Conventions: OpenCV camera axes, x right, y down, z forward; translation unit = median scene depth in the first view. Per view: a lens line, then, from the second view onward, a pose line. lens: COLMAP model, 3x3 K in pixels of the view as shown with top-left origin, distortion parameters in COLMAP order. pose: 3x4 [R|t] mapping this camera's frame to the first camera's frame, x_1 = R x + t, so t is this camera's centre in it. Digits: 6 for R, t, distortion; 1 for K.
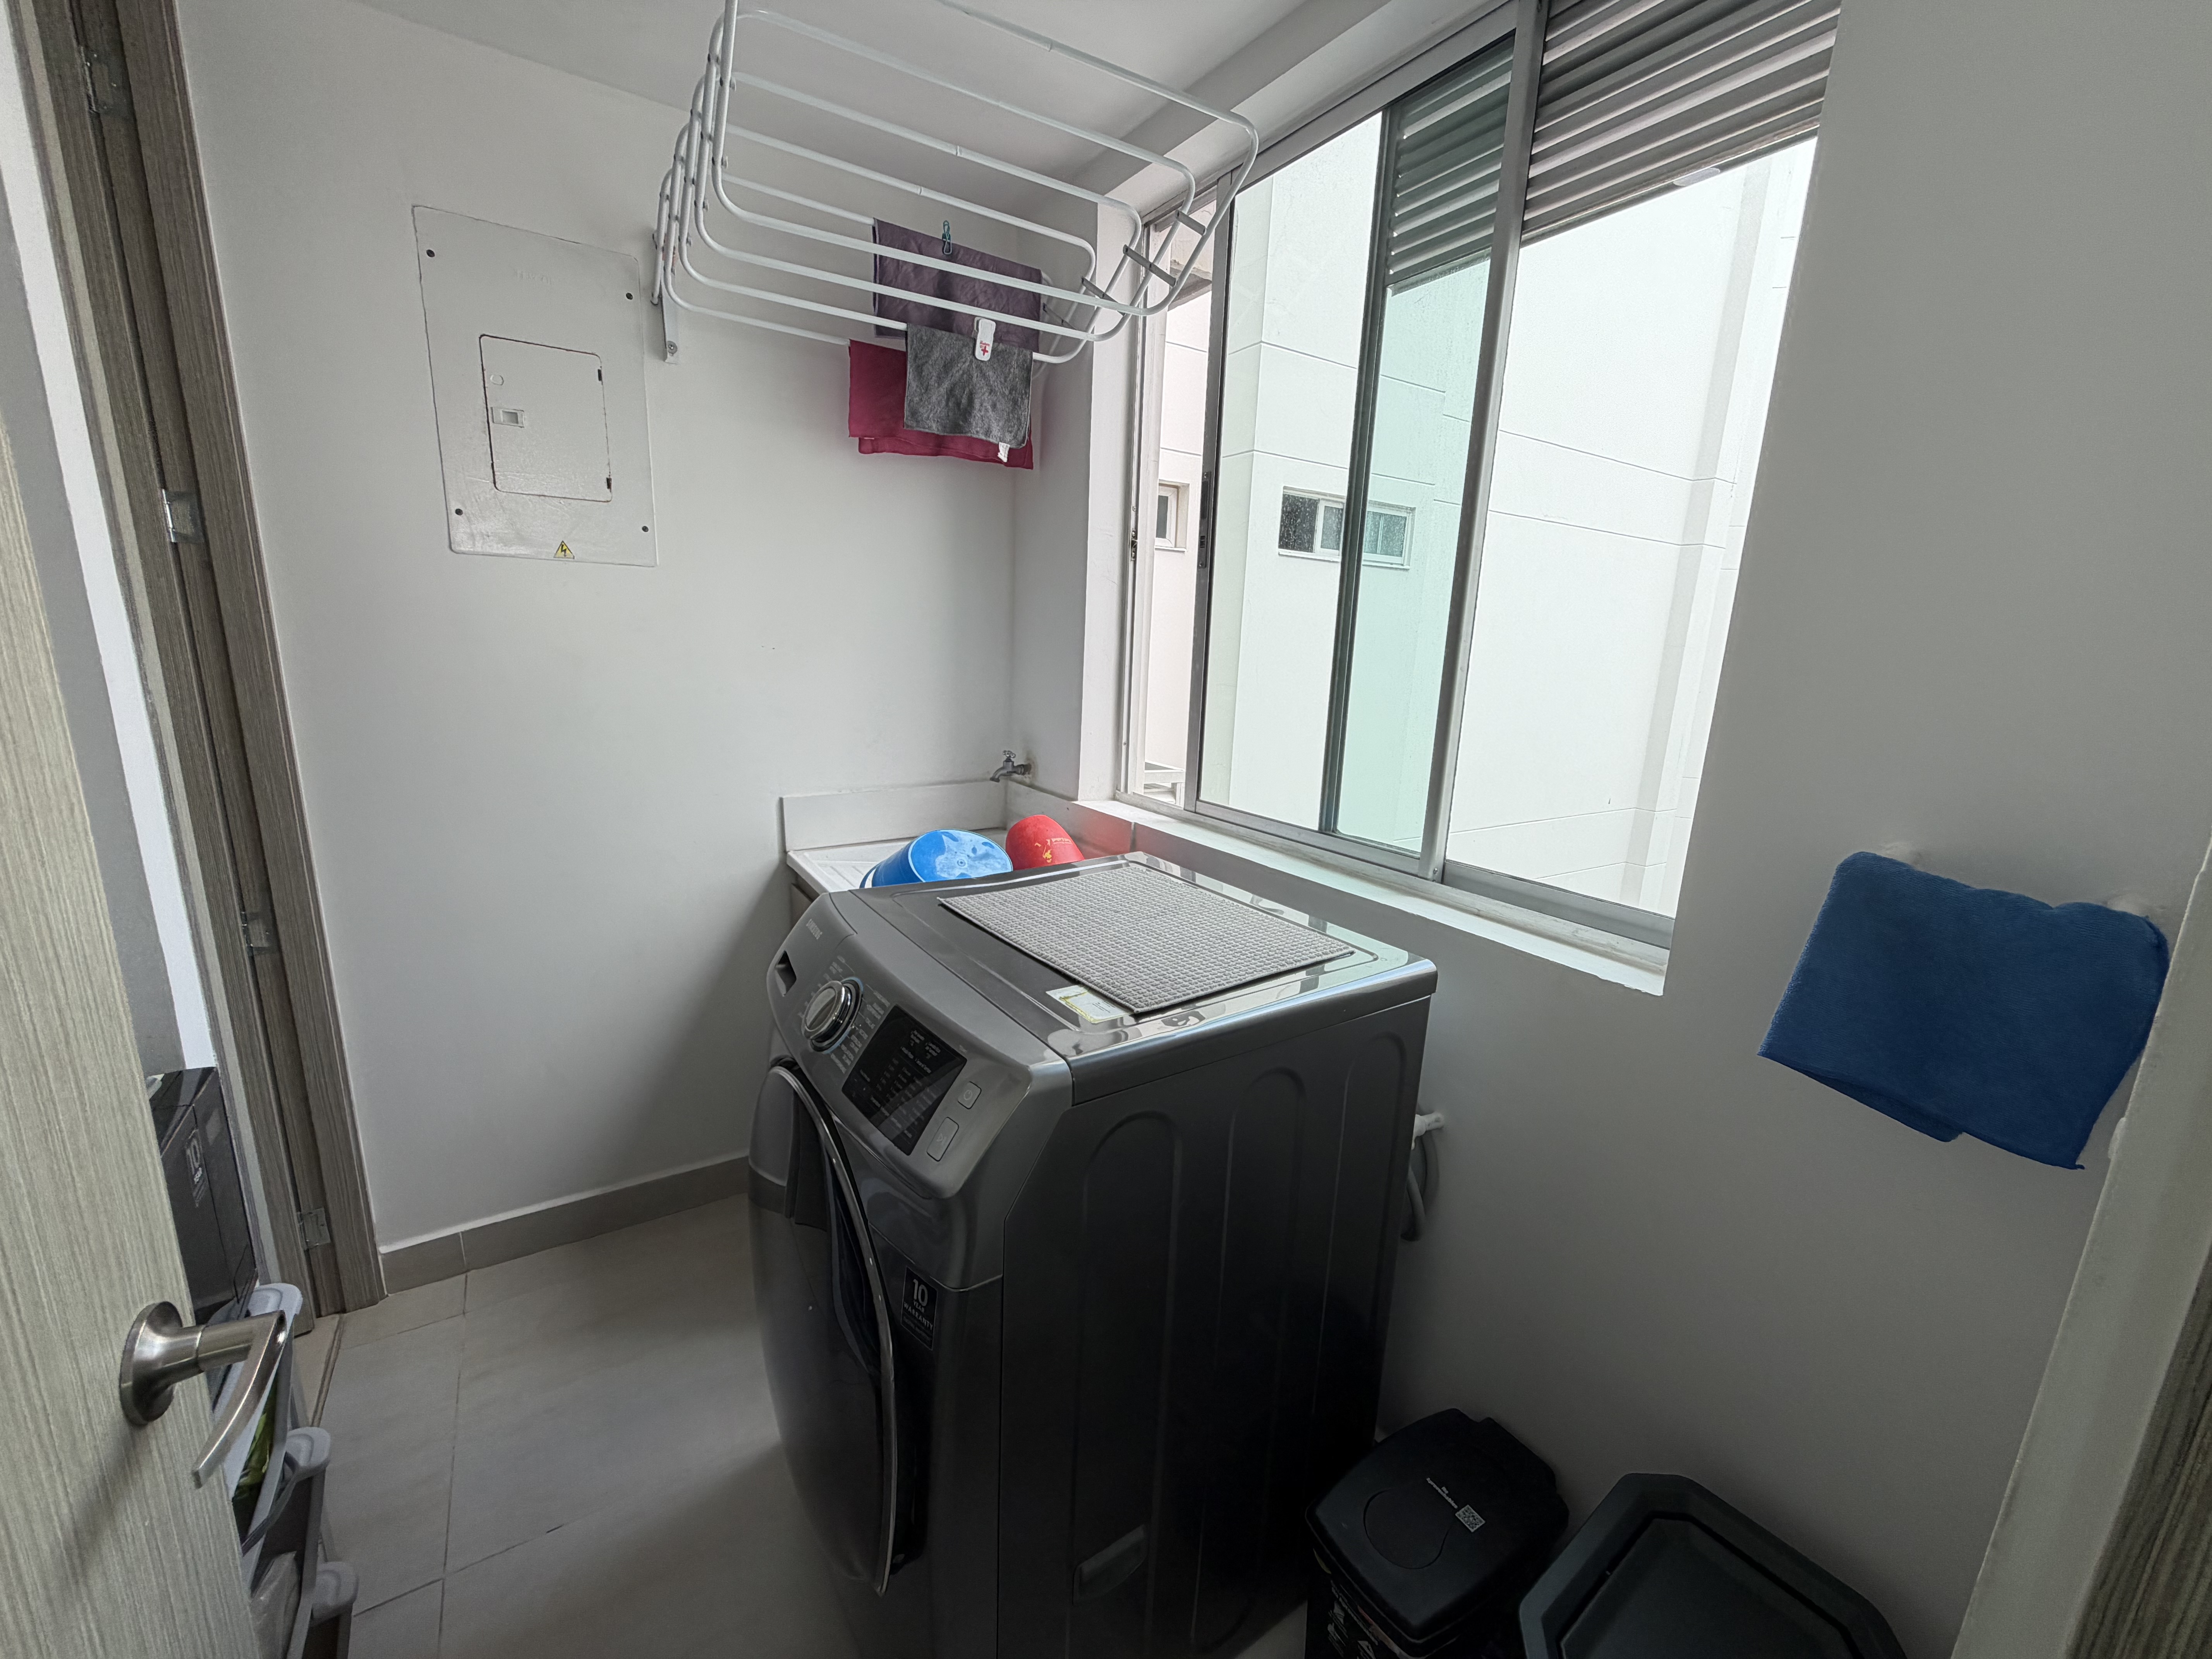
lens RADIAL K [[883.0, 0, 1103.3], [0, 883.0, 829.1], [0, 0, 1]] dist [0.000223, -0.000475]
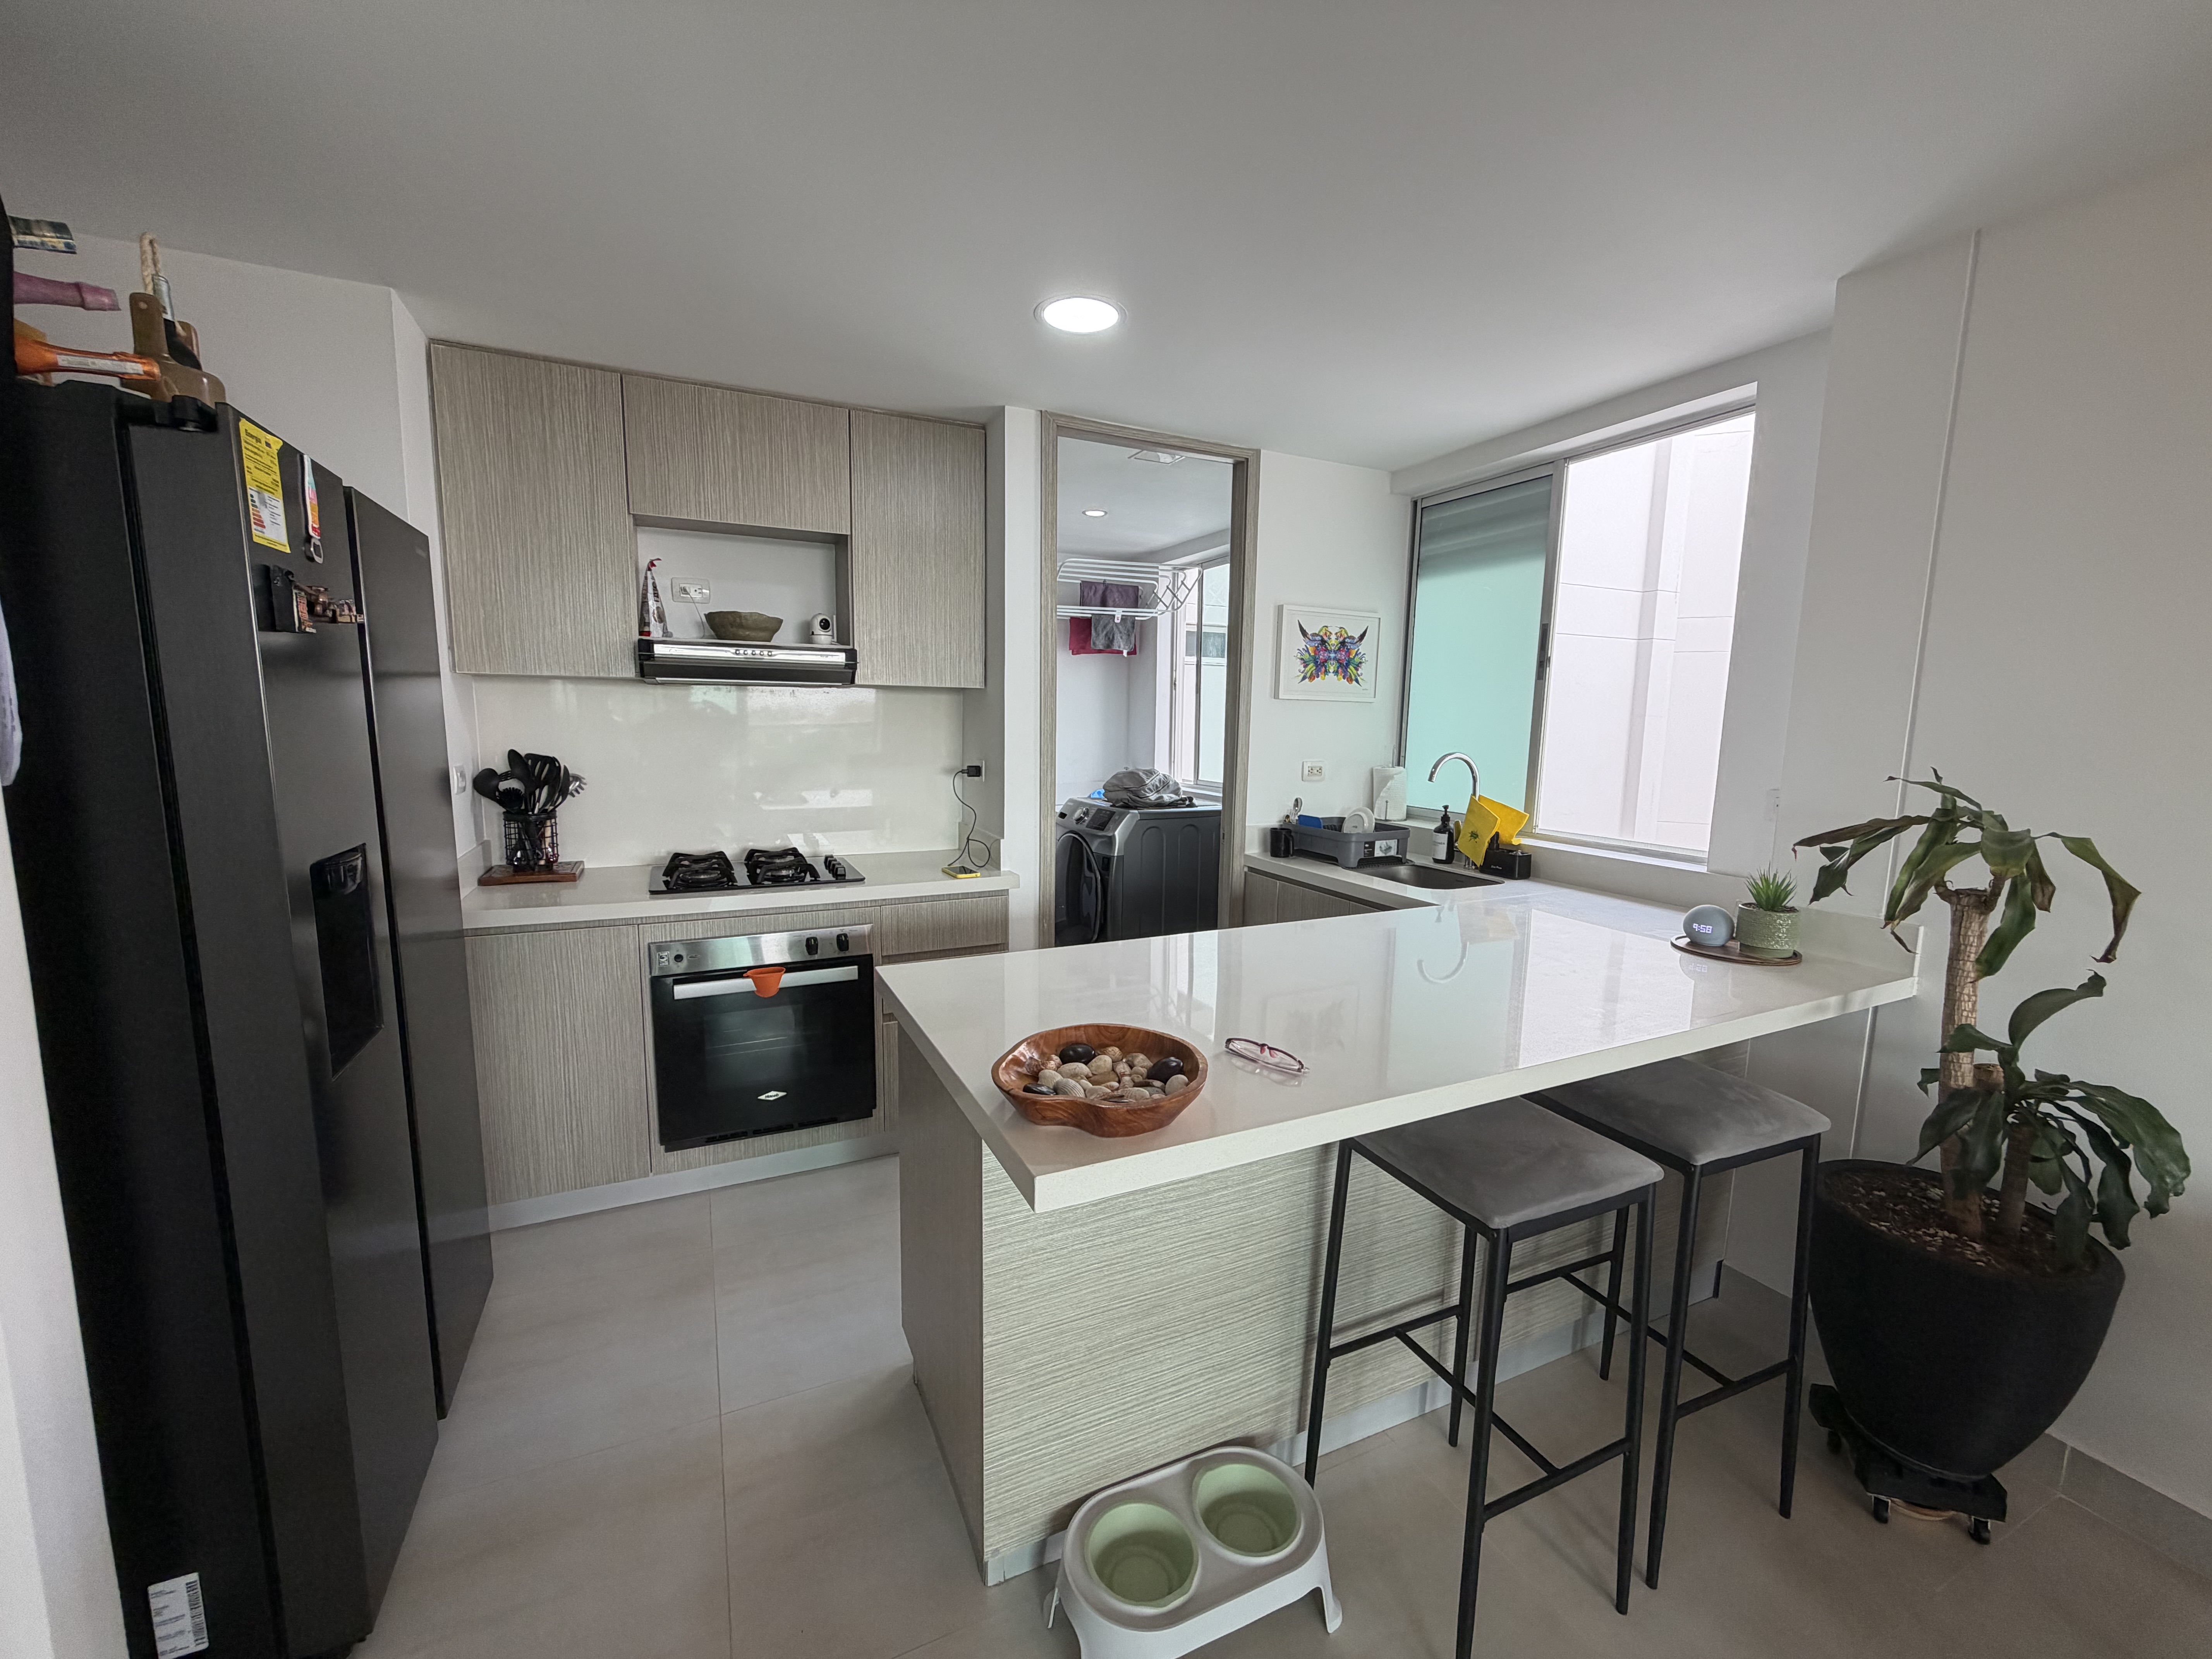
lens RADIAL K [[883.0, 0, 1085.4], [0, 883.0, 844.3], [0, 0, 1]] dist [0.000223, -0.000475]
pose [[0.986852, -0.007173, -0.161469, 0.204011], [-0.006709, 0.996335, -0.085268, 0.397866], [0.161489, 0.085230, 0.983187, -1.671722]]
